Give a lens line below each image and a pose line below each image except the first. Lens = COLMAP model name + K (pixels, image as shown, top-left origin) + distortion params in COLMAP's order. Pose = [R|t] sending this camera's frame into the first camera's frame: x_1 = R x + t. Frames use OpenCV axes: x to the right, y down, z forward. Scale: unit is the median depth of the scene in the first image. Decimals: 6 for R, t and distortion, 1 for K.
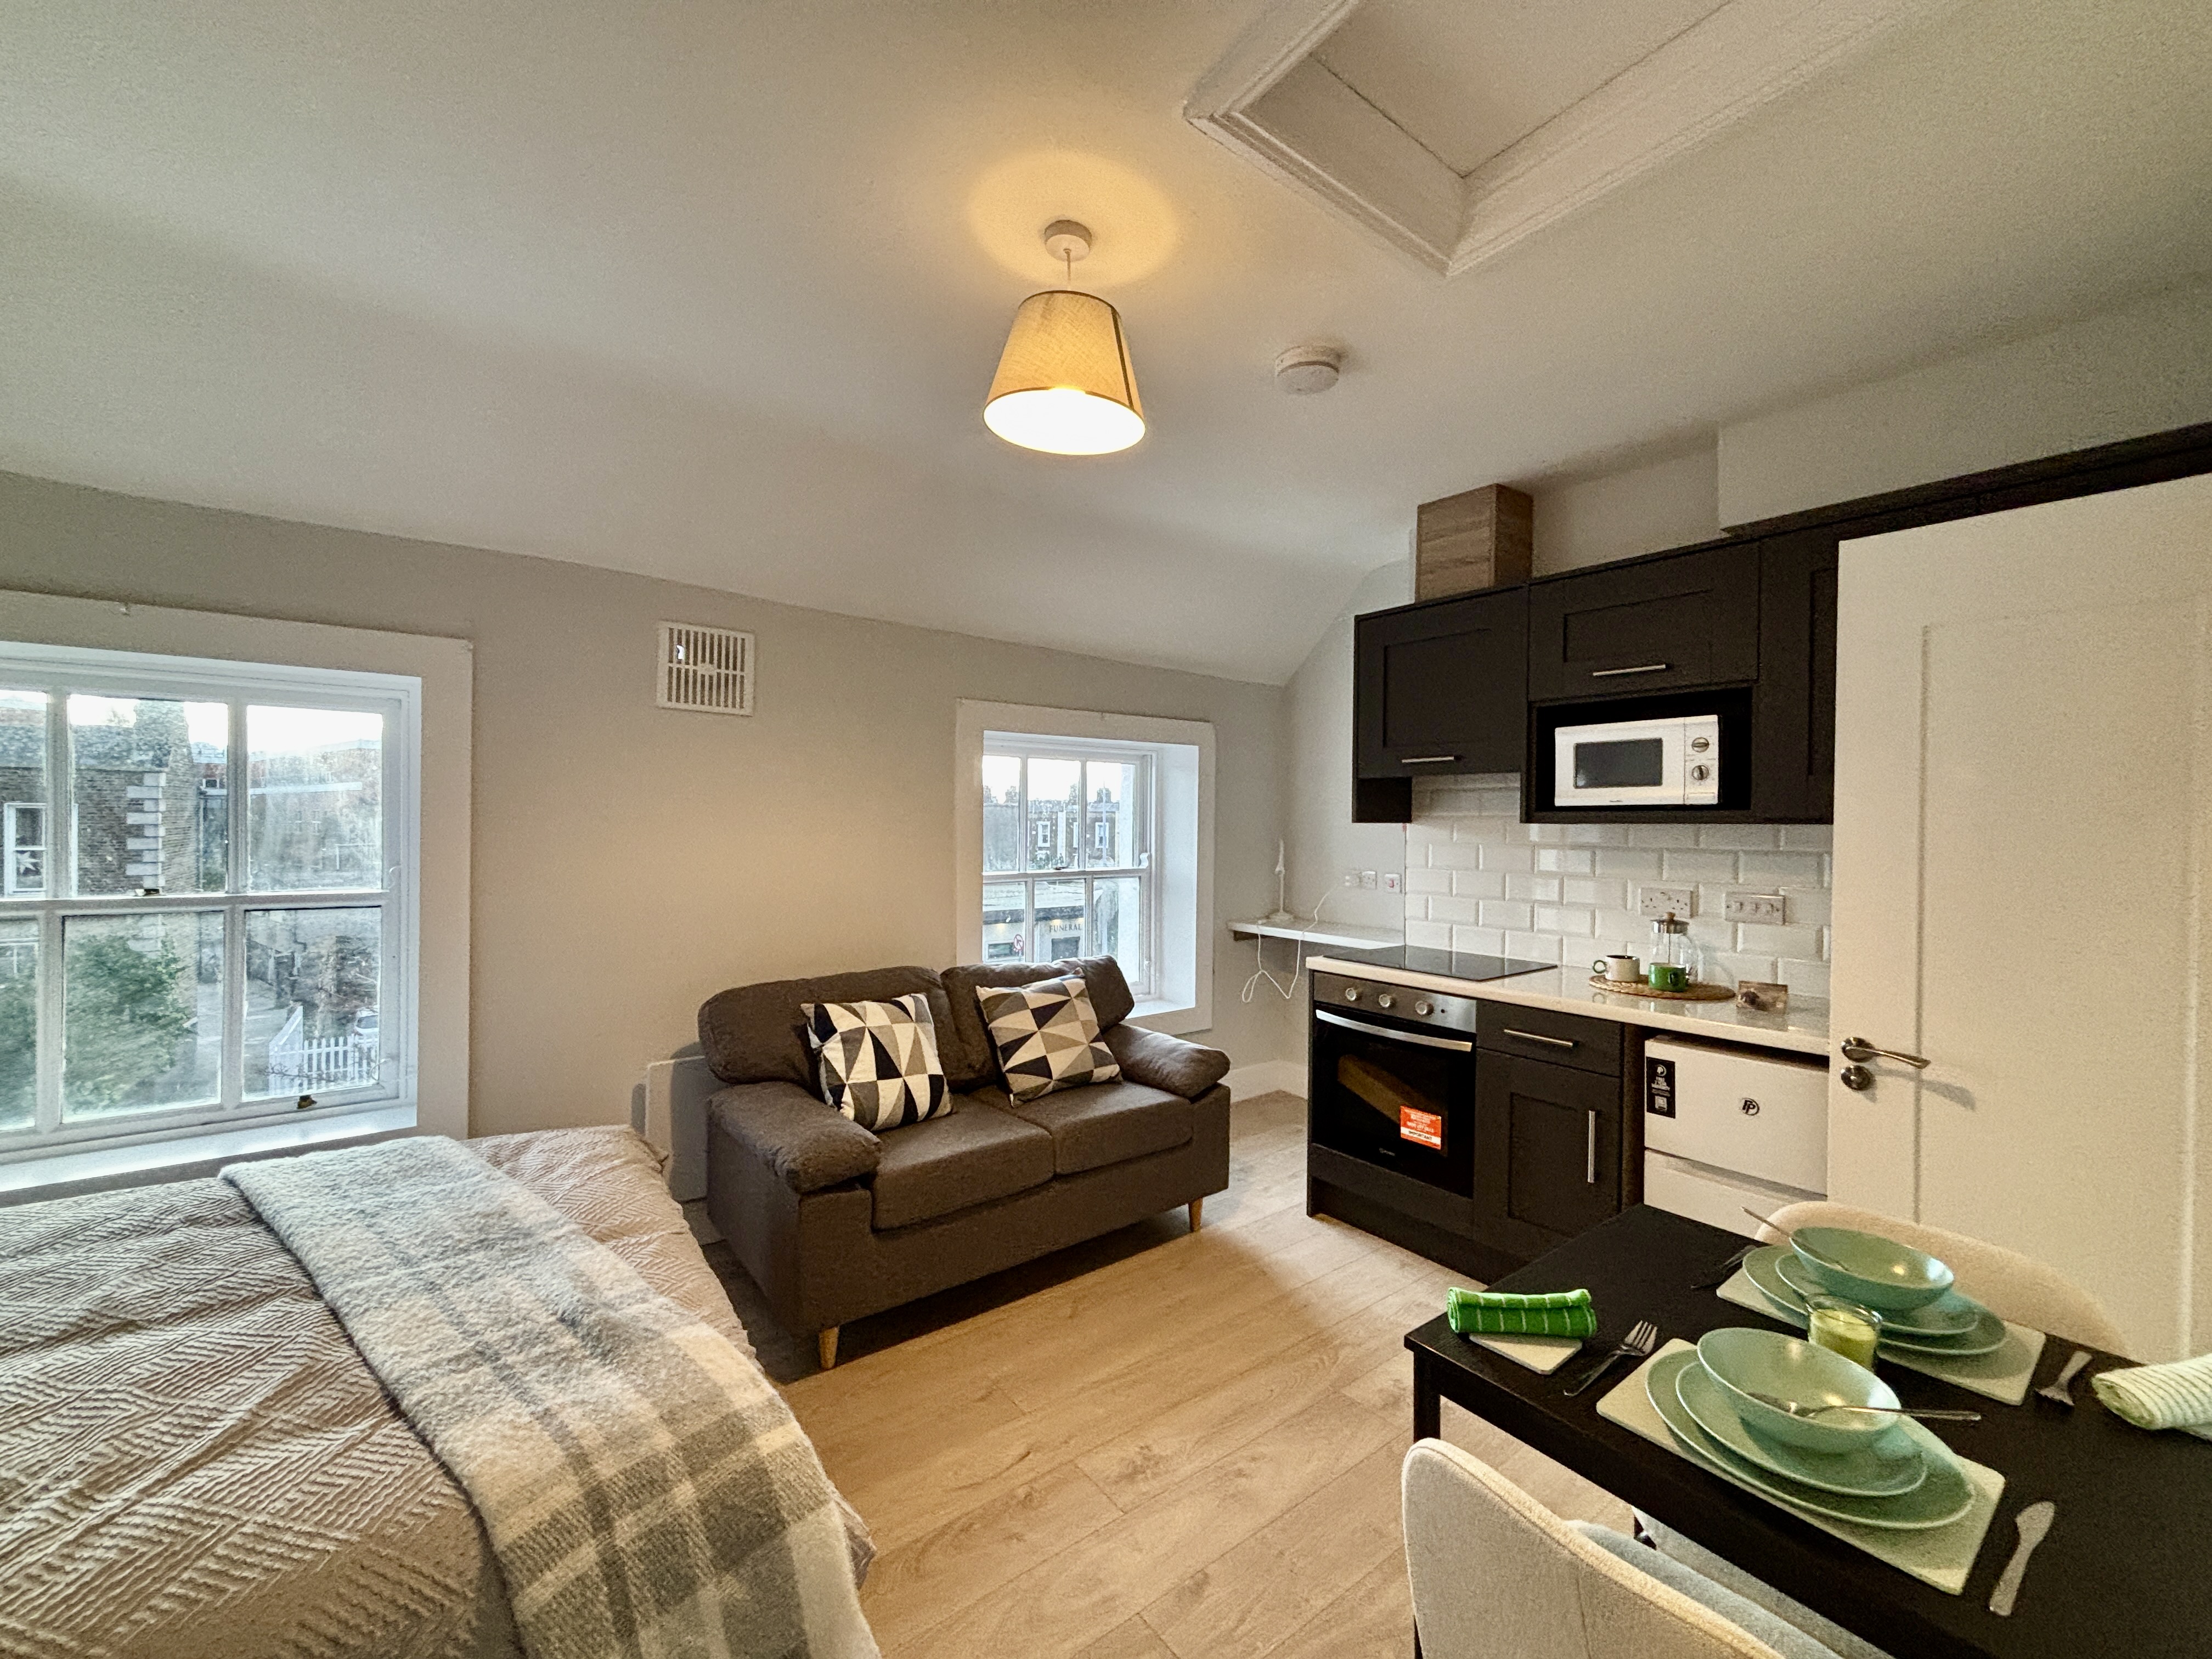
lens RADIAL K [[876.6, 0, 1104.9], [0, 876.6, 819.5], [0, 0, 1]] dist [-0.012094, 0.001427]
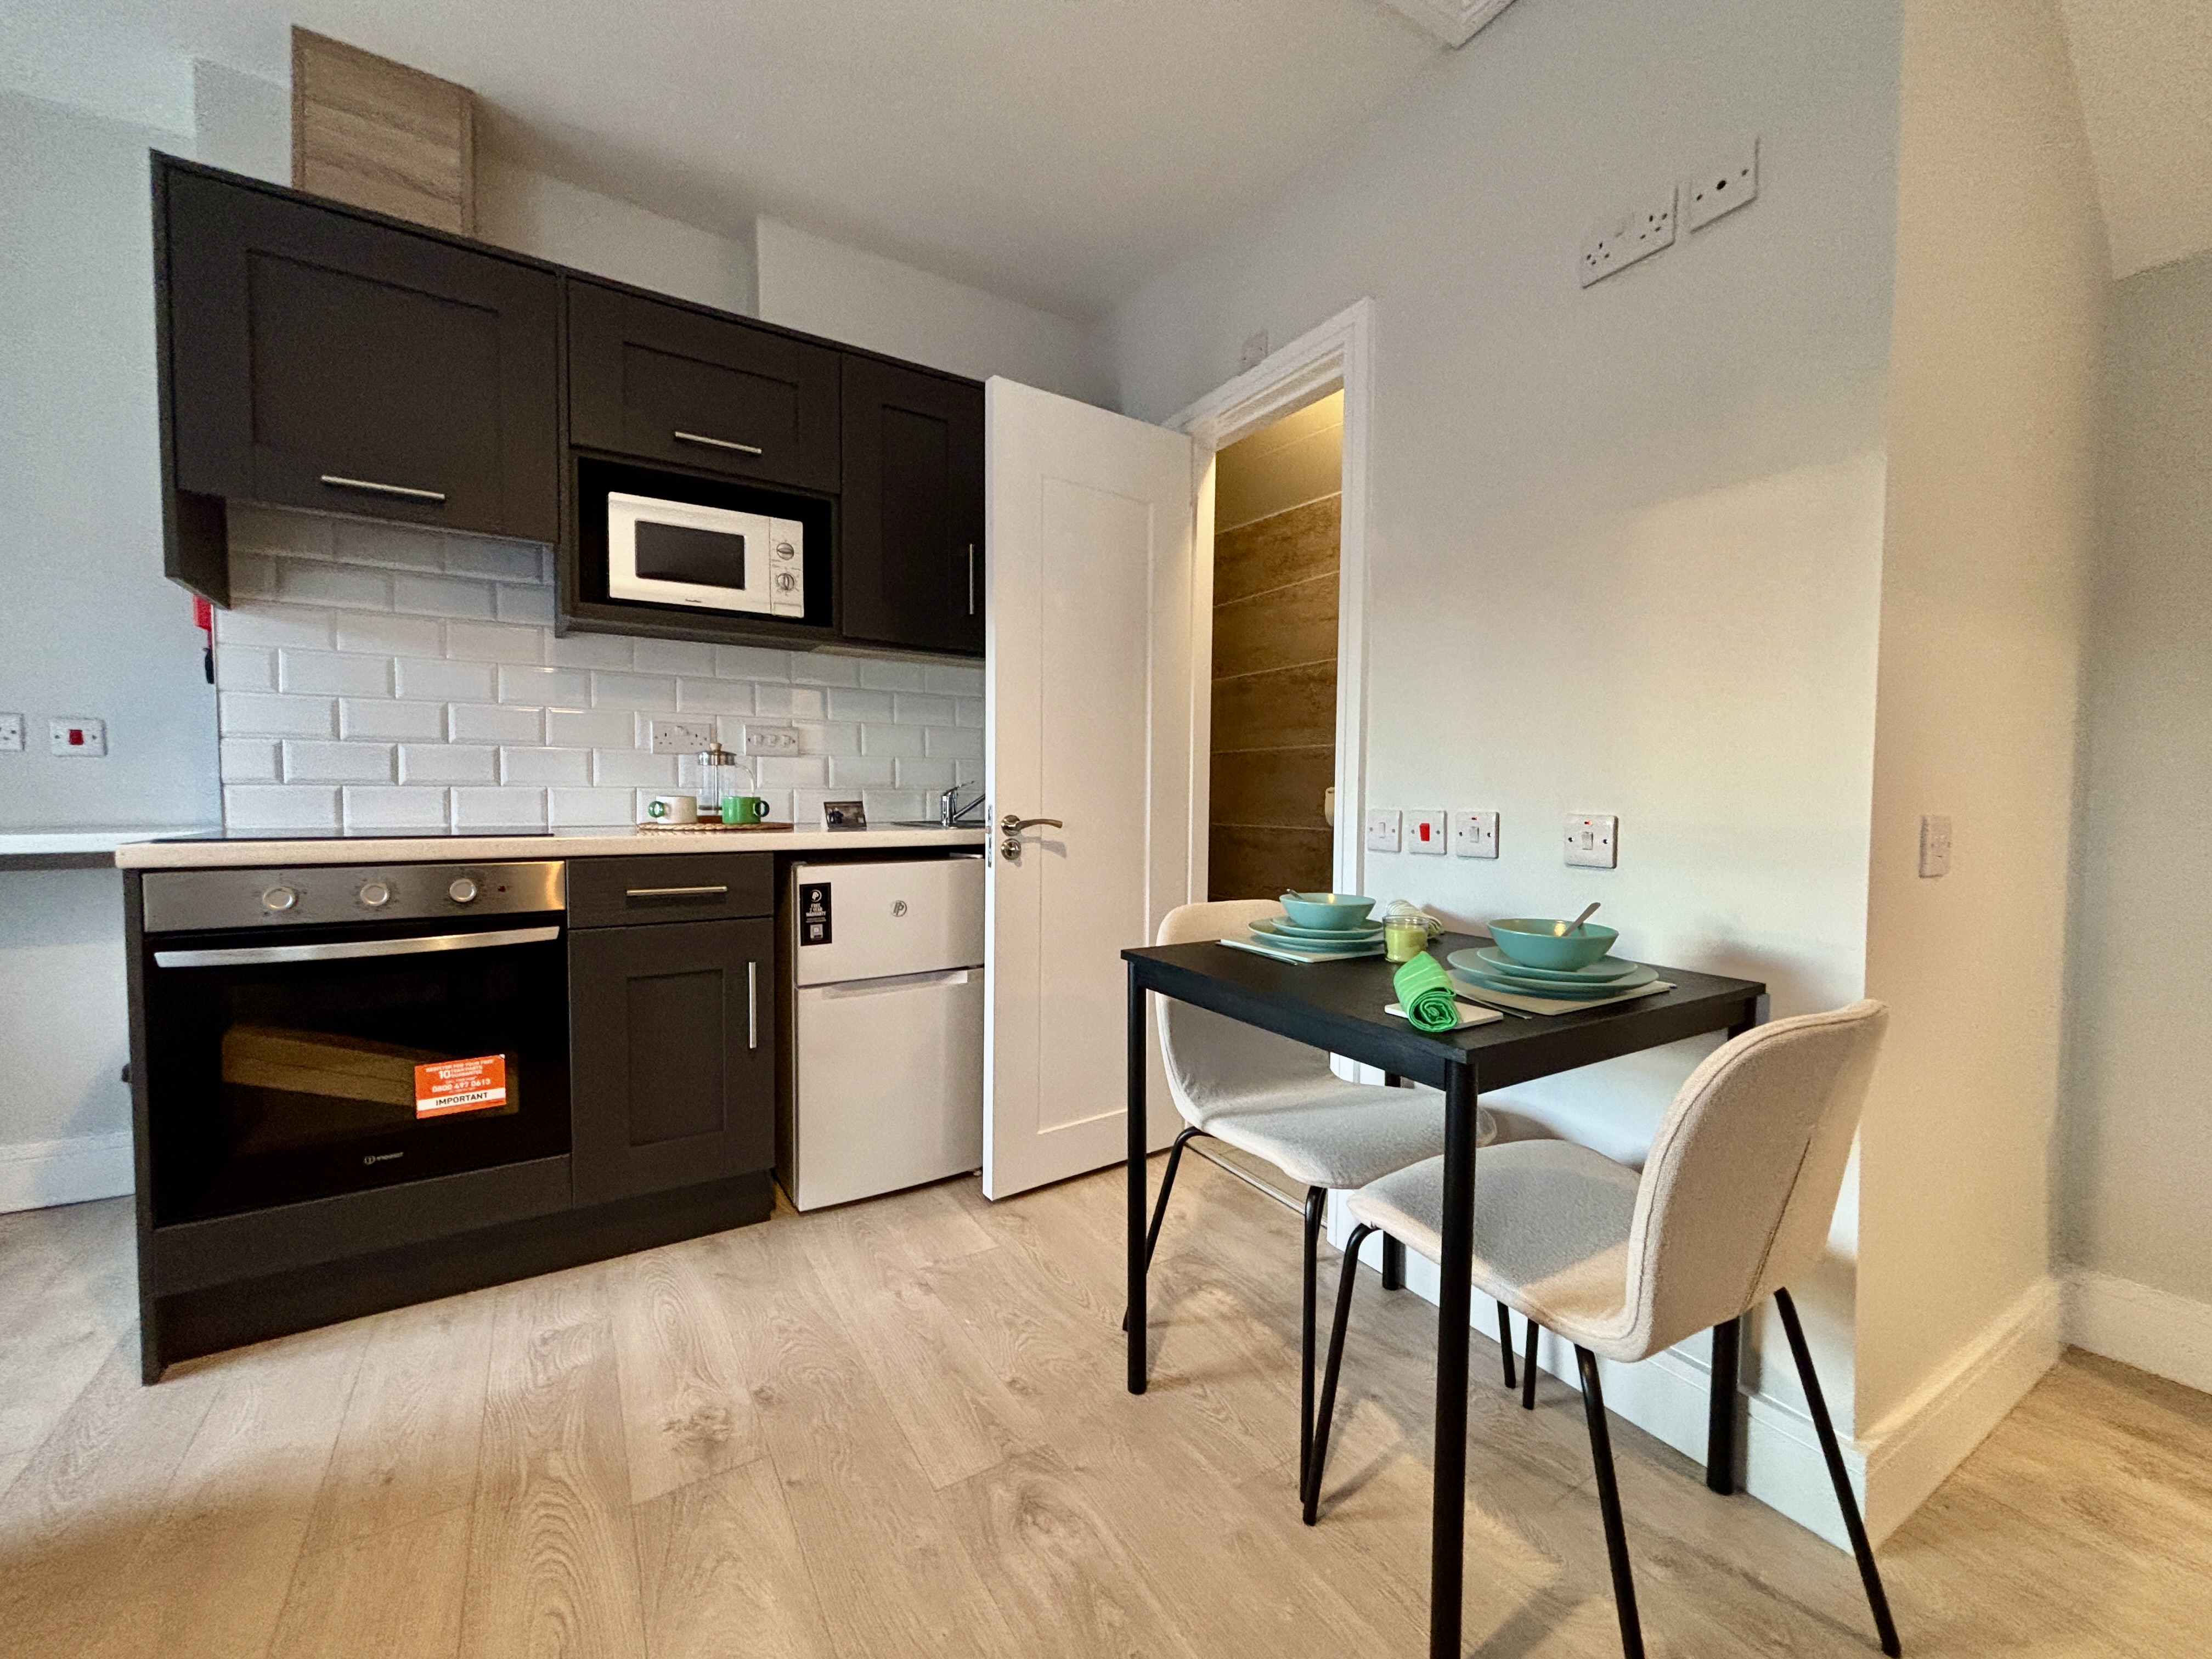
lens RADIAL K [[876.6, 0, 1101.0], [0, 876.6, 836.9], [0, 0, 1]] dist [-0.012094, 0.001427]
pose [[0.092162, -0.060556, 0.993901, -0.203514], [-0.013564, 0.997980, 0.062062, 0.140430], [-0.995652, -0.019201, 0.091154, 0.527106]]
